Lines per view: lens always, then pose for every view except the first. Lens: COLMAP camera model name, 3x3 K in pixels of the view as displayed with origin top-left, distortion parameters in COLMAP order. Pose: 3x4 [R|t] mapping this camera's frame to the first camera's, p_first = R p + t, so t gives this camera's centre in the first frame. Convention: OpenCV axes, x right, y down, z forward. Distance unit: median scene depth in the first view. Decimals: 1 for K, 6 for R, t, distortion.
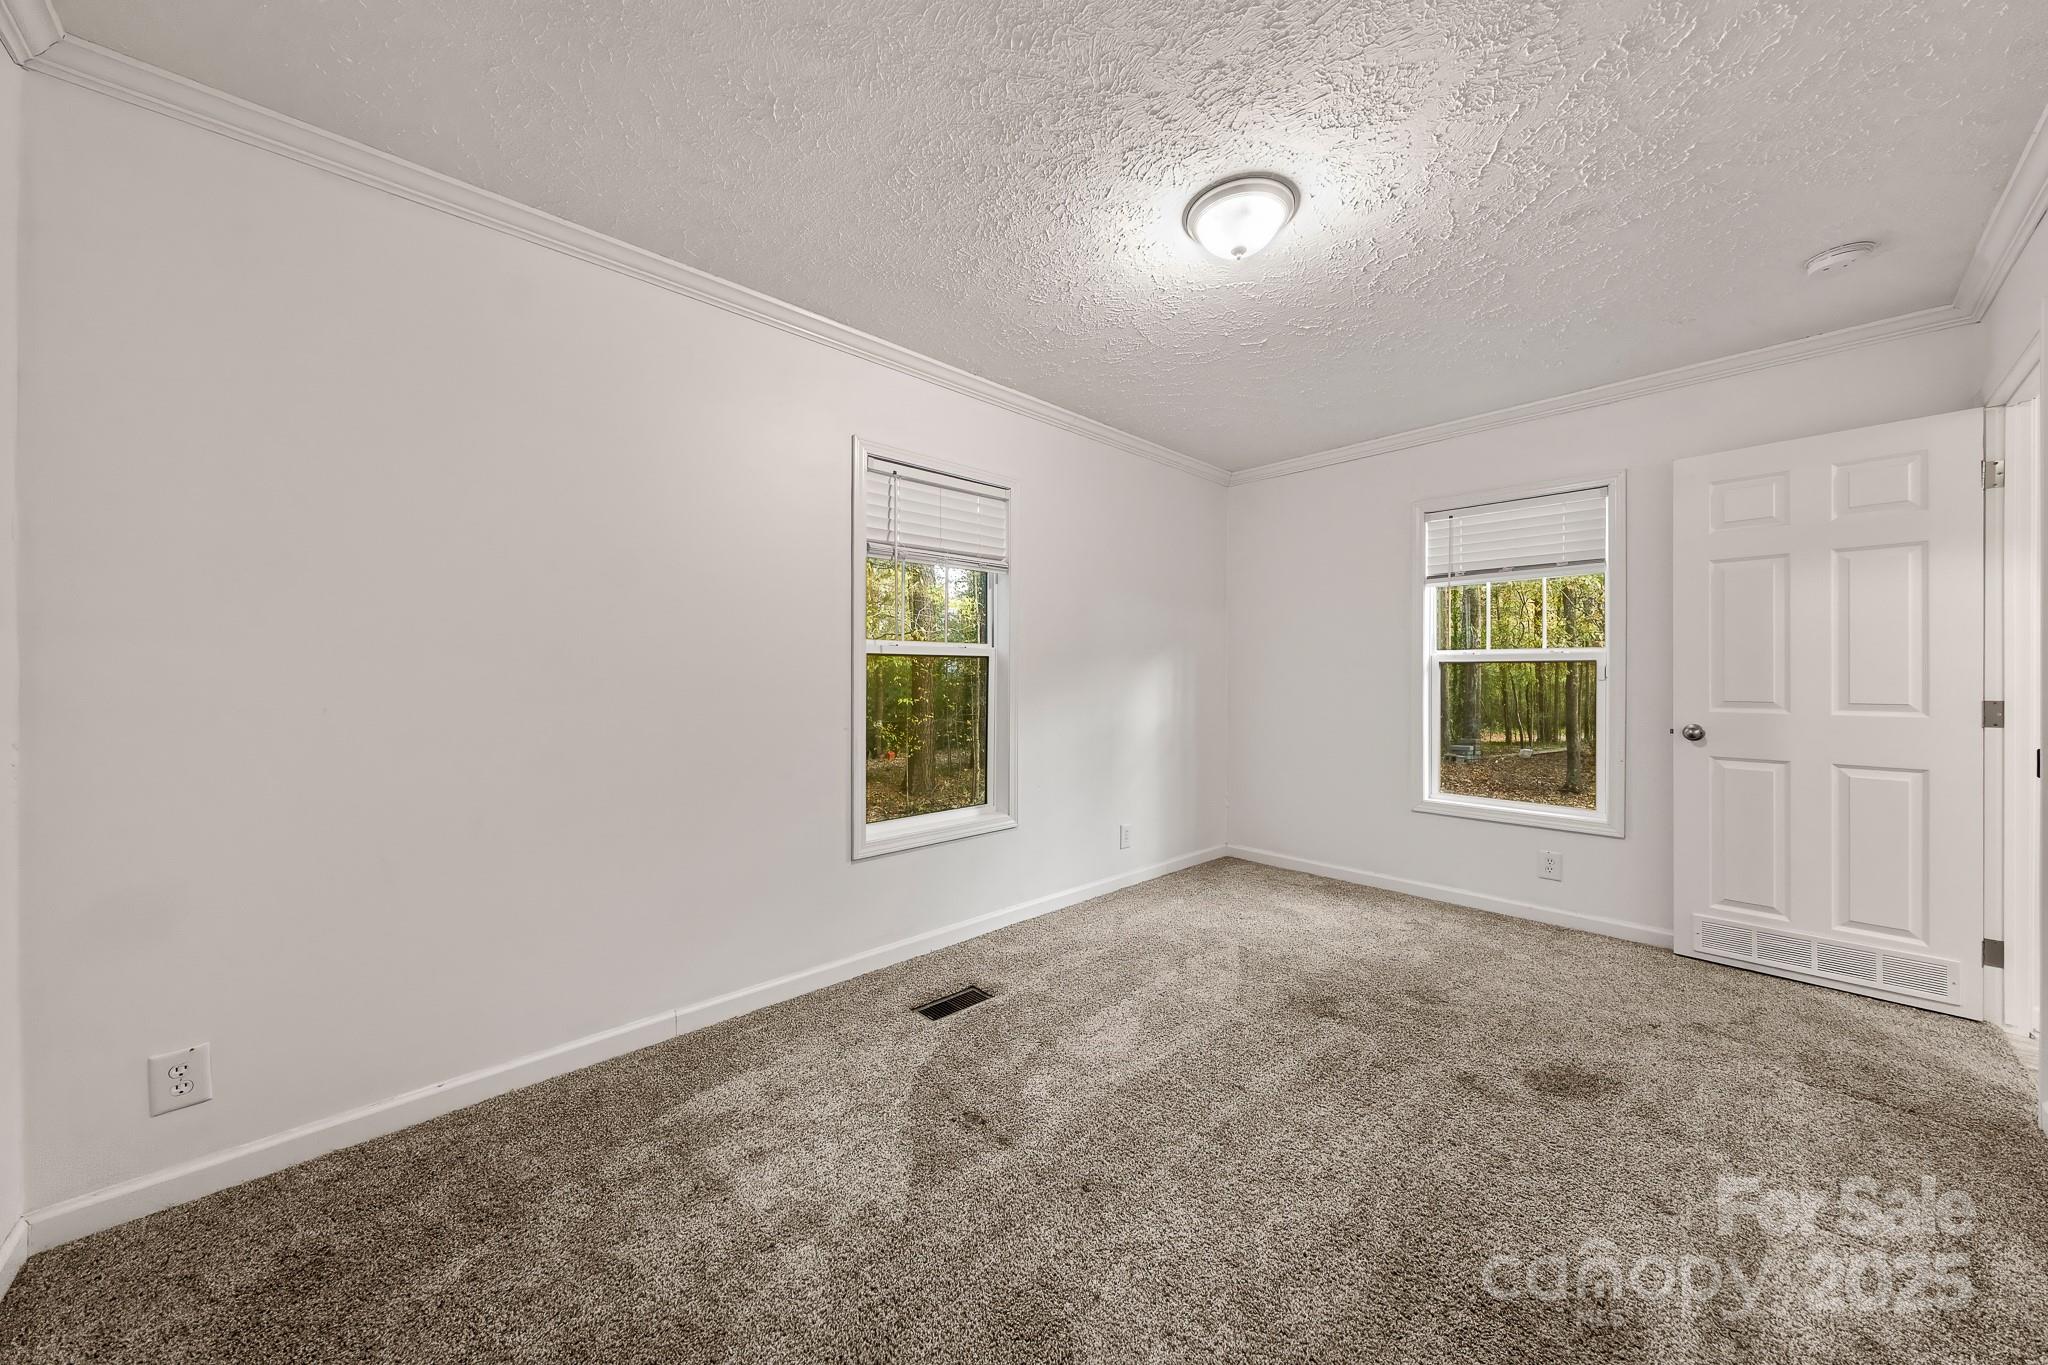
lens RADIAL K [[703.1, 0, 1028.0], [0, 703.1, 677.4], [0, 0, 1]] dist [0.009222, 0.000668]
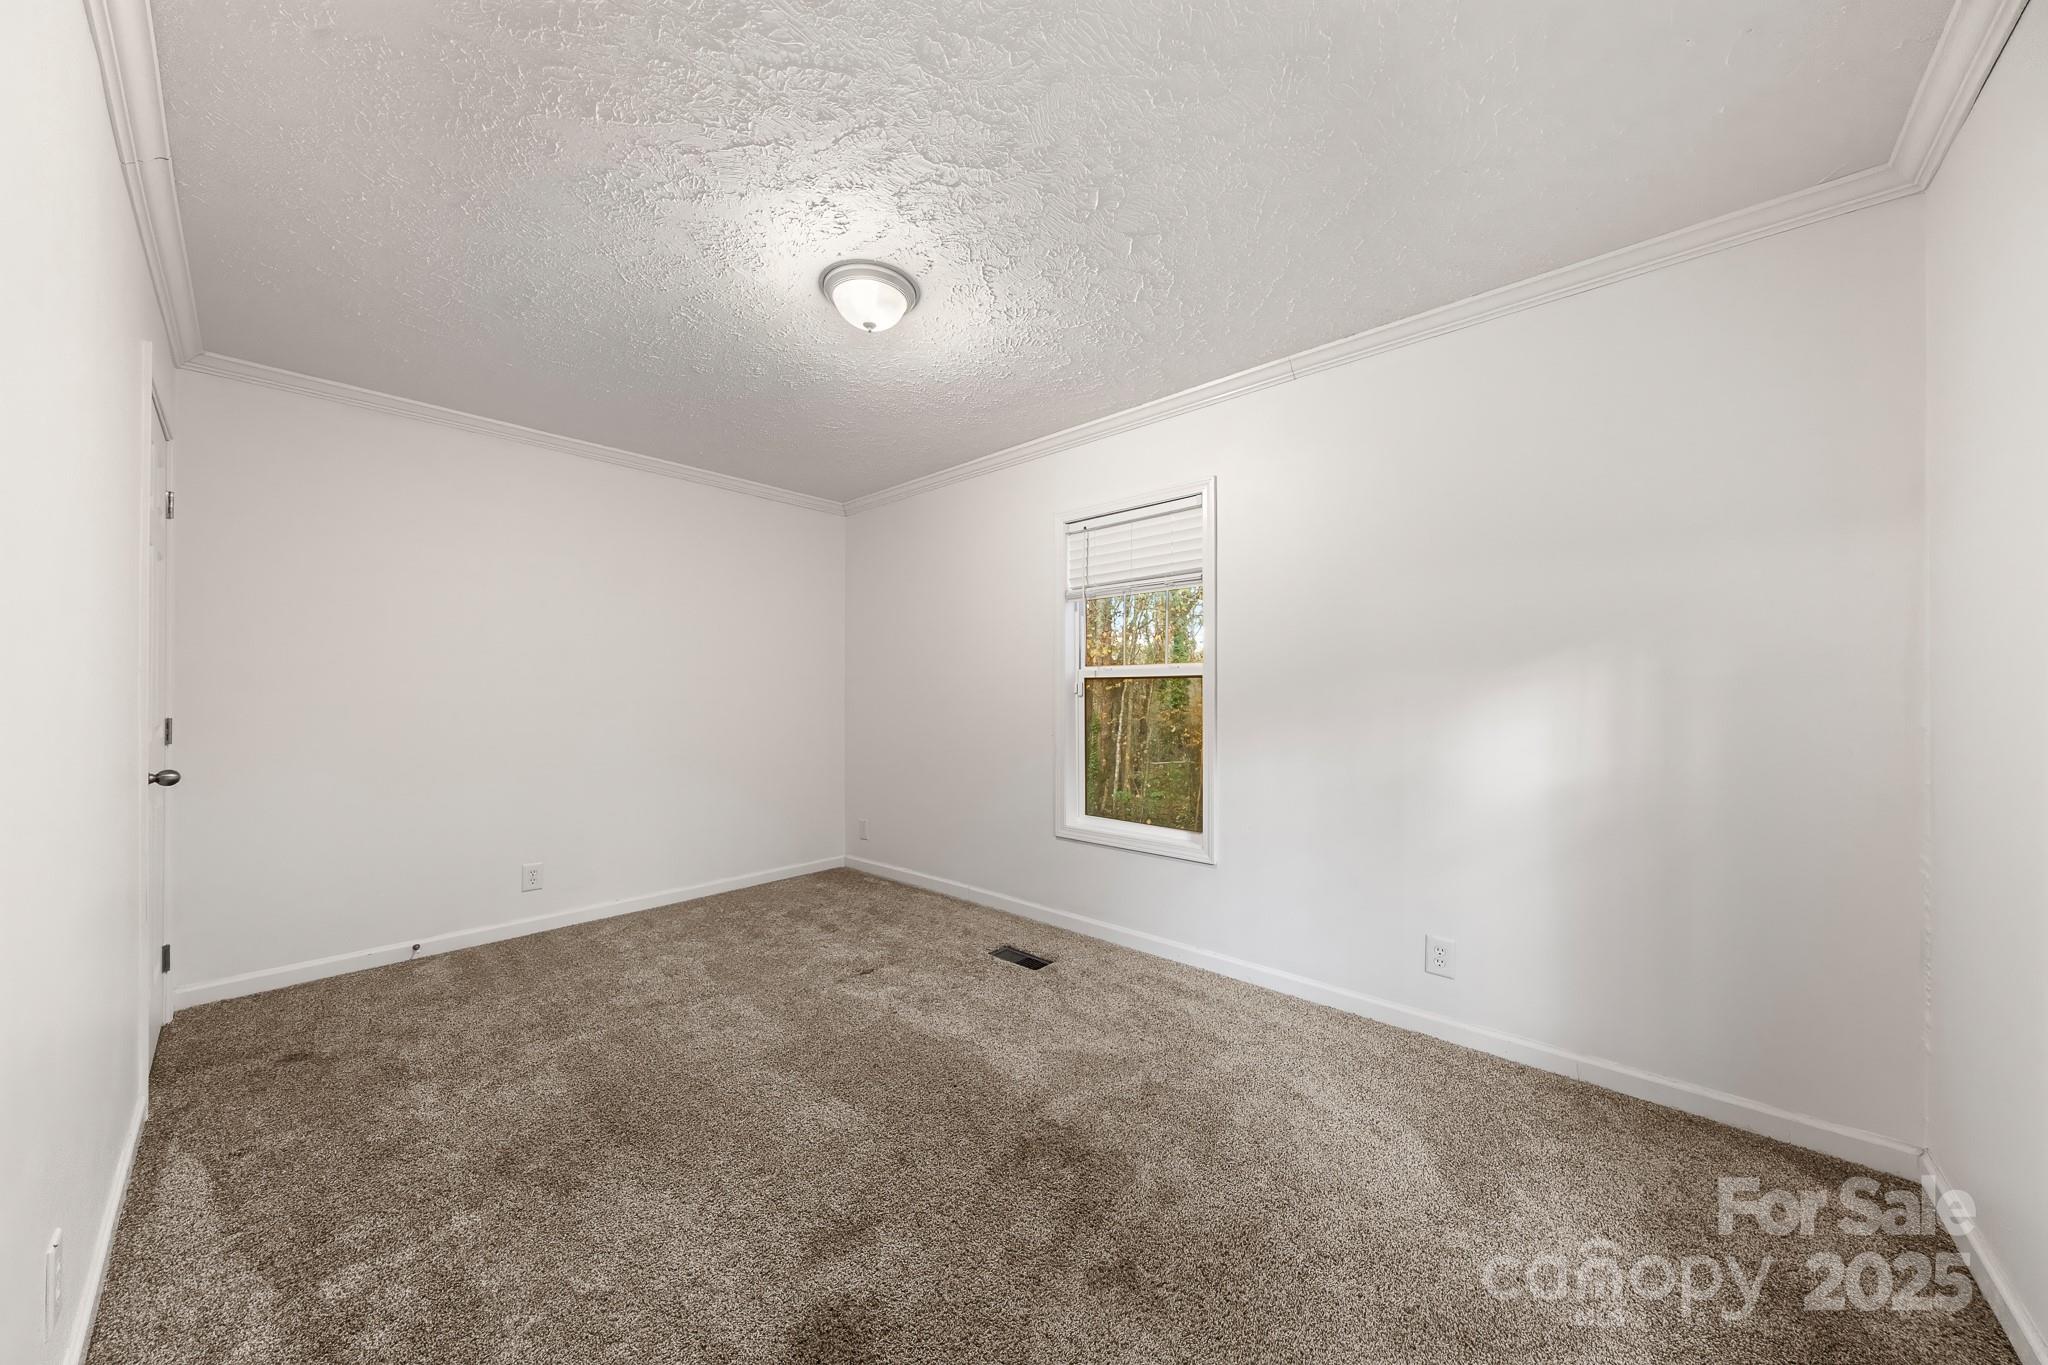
lens RADIAL K [[703.1, 0, 1027.7], [0, 703.1, 688.3], [0, 0, 1]] dist [0.009222, 0.000668]
pose [[0.077240, -0.003163, -0.997007, 1.009340], [0.000009, 0.999995, -0.003172, -0.012283], [0.997013, 0.000236, 0.077240, 0.814287]]
